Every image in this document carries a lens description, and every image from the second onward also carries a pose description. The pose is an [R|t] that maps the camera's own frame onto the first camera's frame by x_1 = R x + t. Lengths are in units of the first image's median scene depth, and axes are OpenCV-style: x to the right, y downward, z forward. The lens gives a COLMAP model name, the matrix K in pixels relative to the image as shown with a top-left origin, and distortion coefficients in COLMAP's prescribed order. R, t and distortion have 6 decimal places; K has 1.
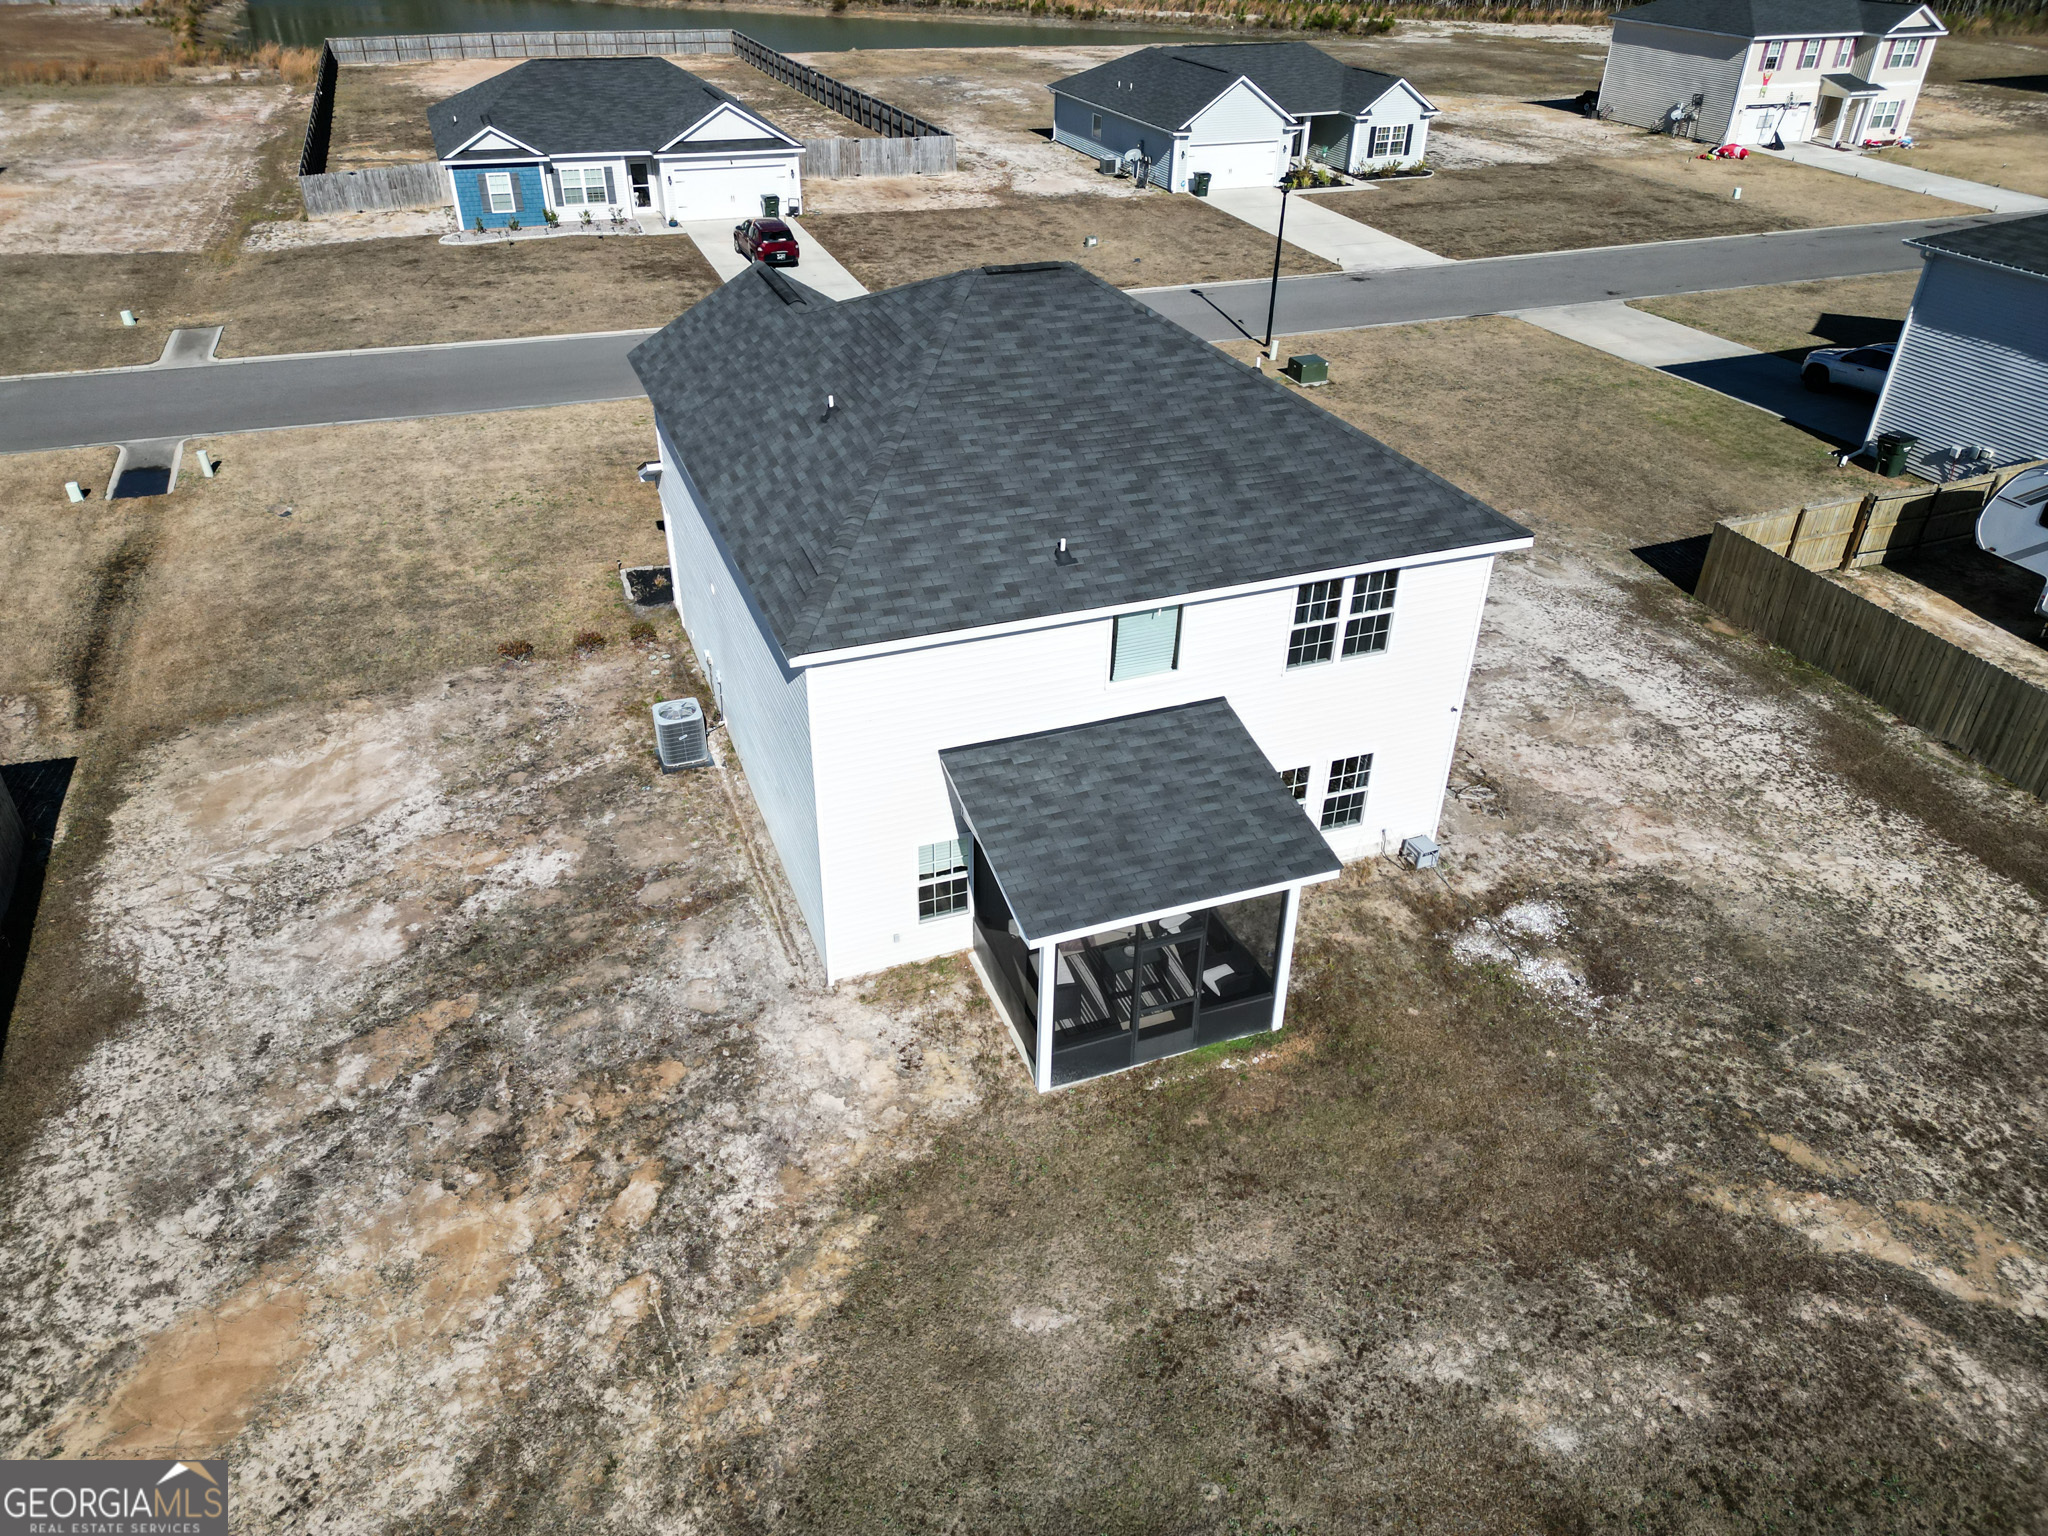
lens RADIAL K [[1432.7, 0, 1019.3], [0, 1432.7, 755.9], [0, 0, 1]] dist [0.076521, -0.070648]
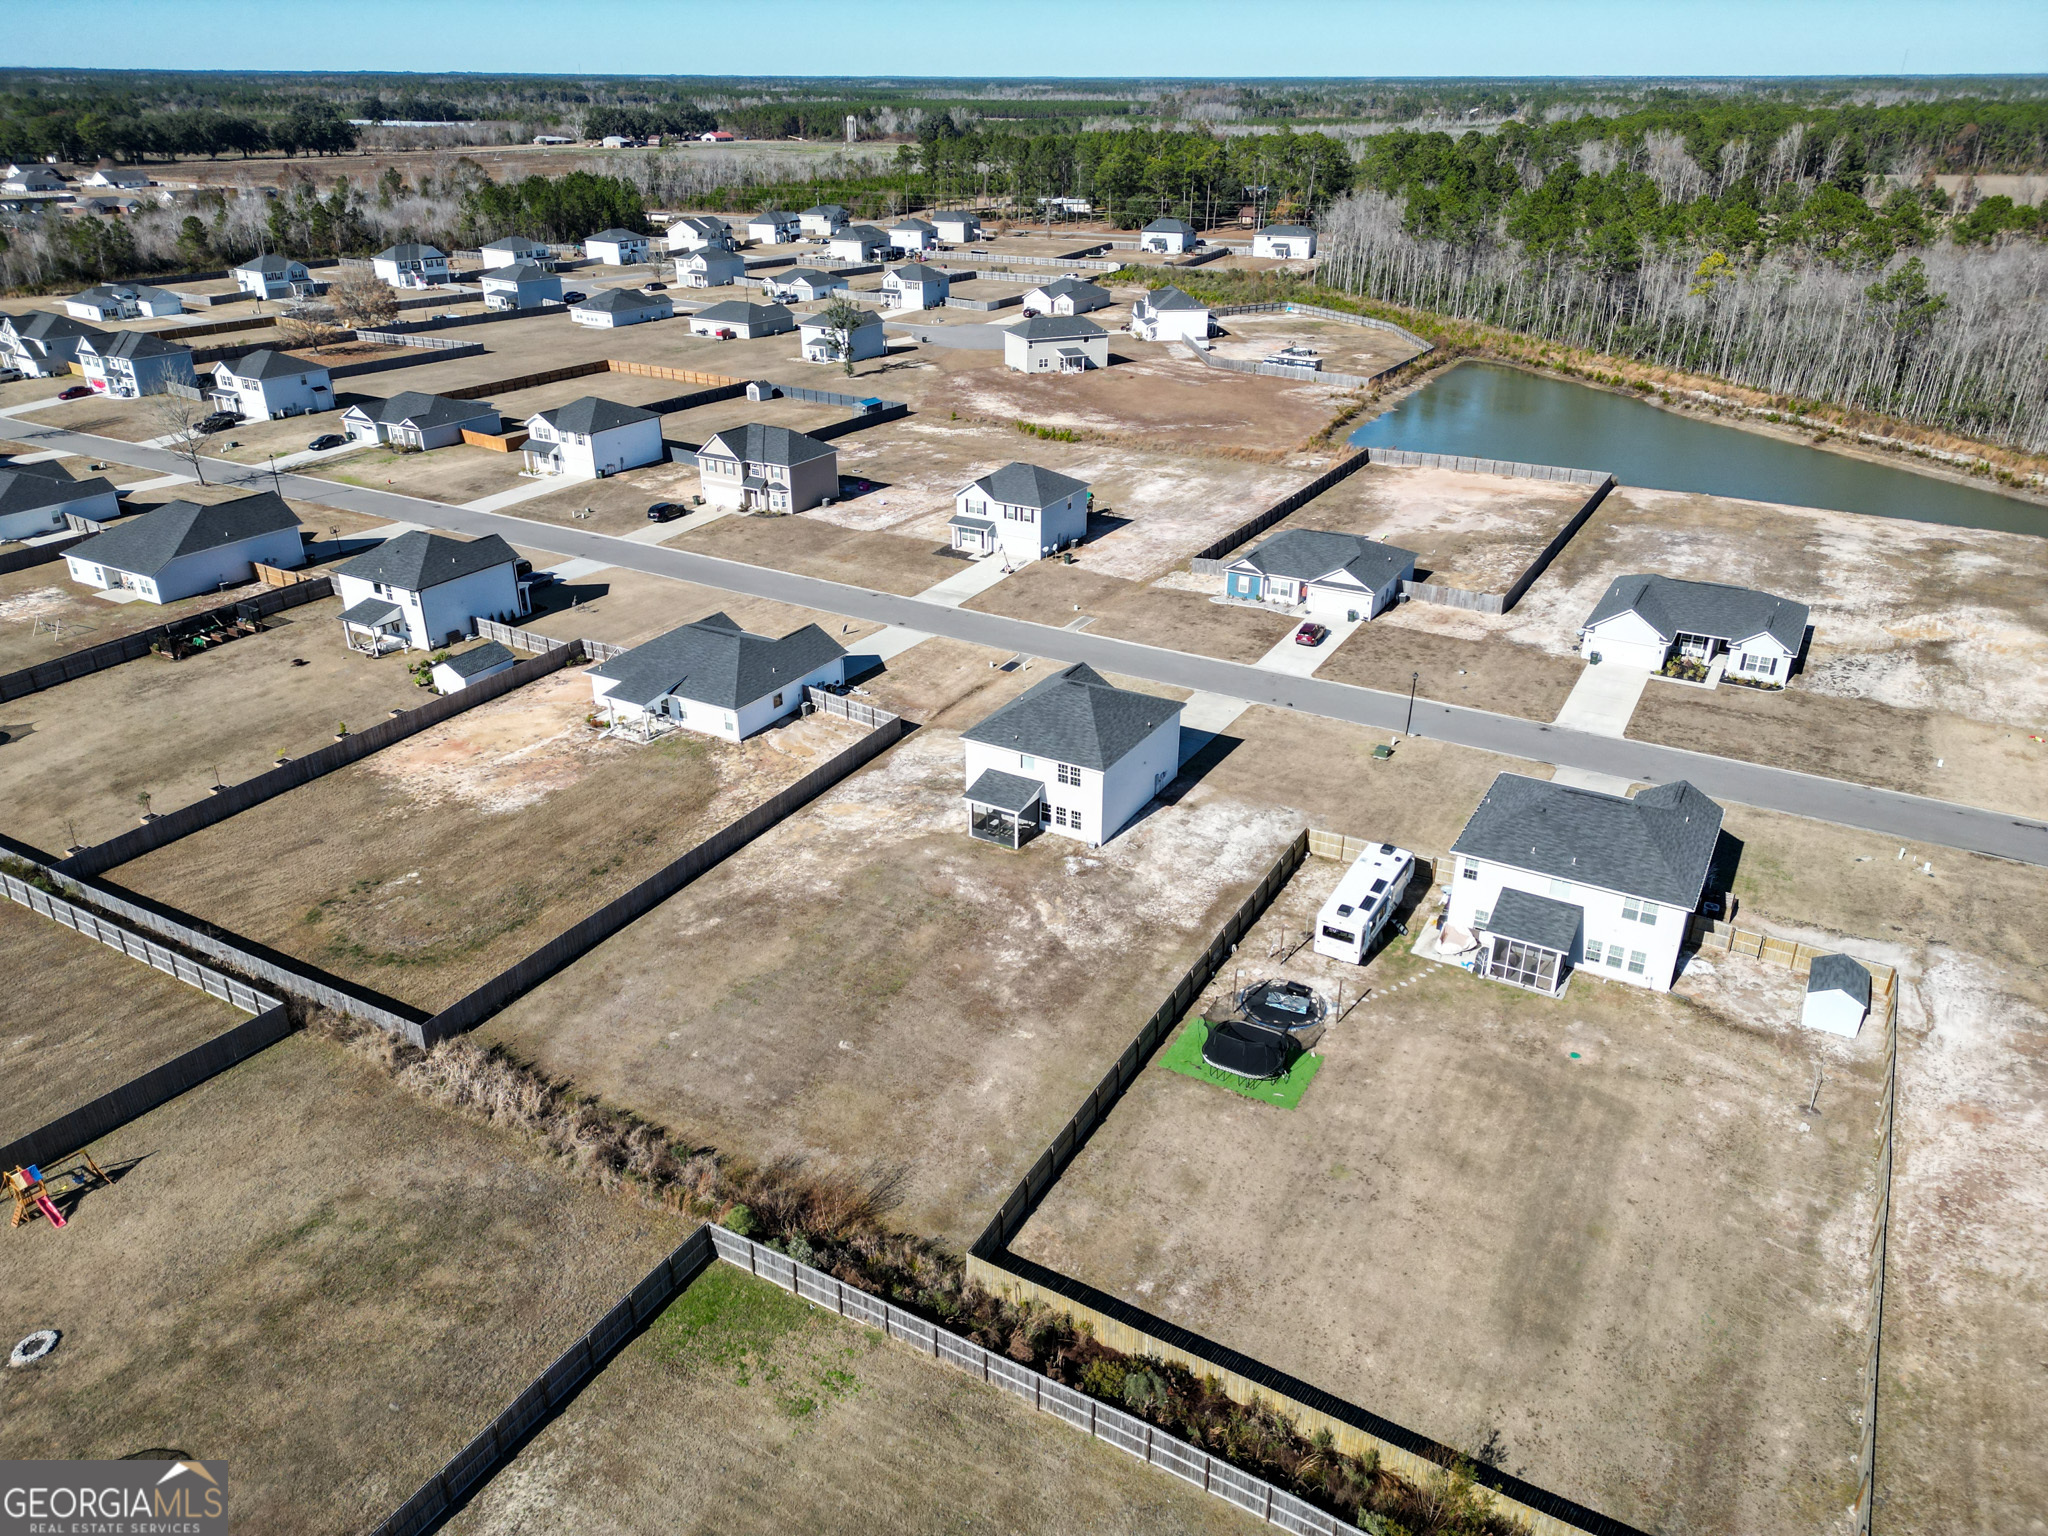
lens RADIAL K [[1426.3, 0, 1020.4], [0, 1426.3, 762.8], [0, 0, 1]] dist [0.090181, -0.099275]
pose [[0.630668, 0.320845, -0.706623, 2.952277], [-0.404225, 0.913075, 0.053812, -0.279599], [0.662465, 0.251697, 0.705541, -2.036763]]
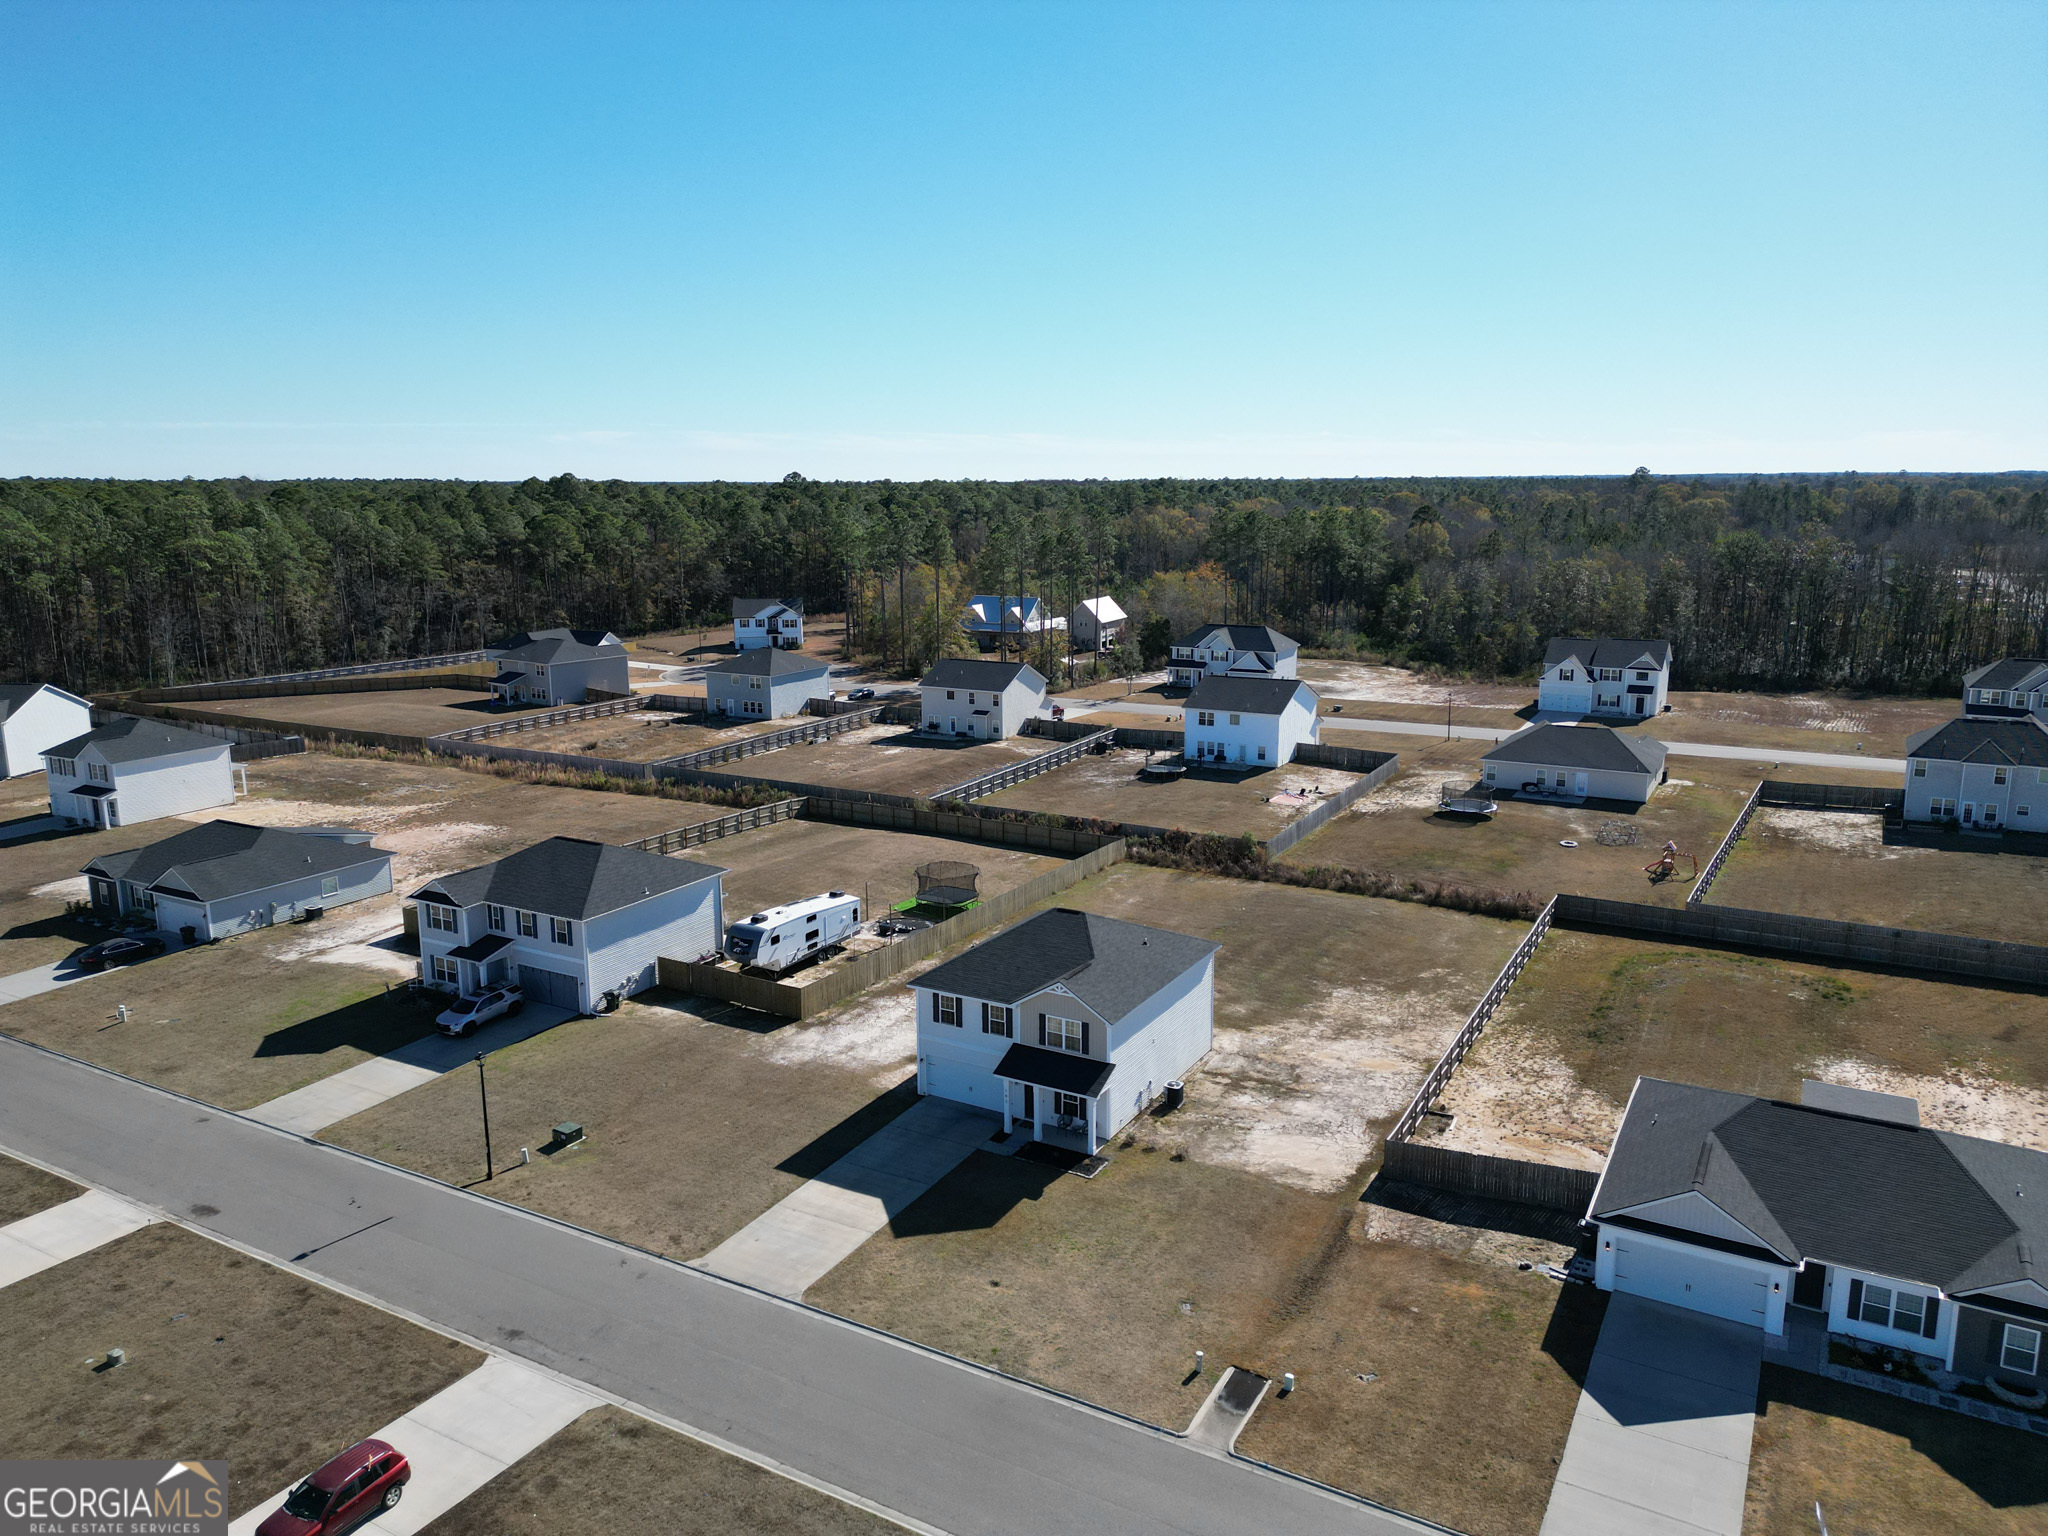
lens RADIAL K [[1426.3, 0, 1020.4], [0, 1426.3, 762.8], [0, 0, 1]] dist [0.090181, -0.099275]
pose [[-0.631623, -0.161107, 0.758352, -2.203243], [0.406627, 0.763986, 0.500979, -2.154973], [-0.660081, 0.624796, -0.417041, 2.141239]]
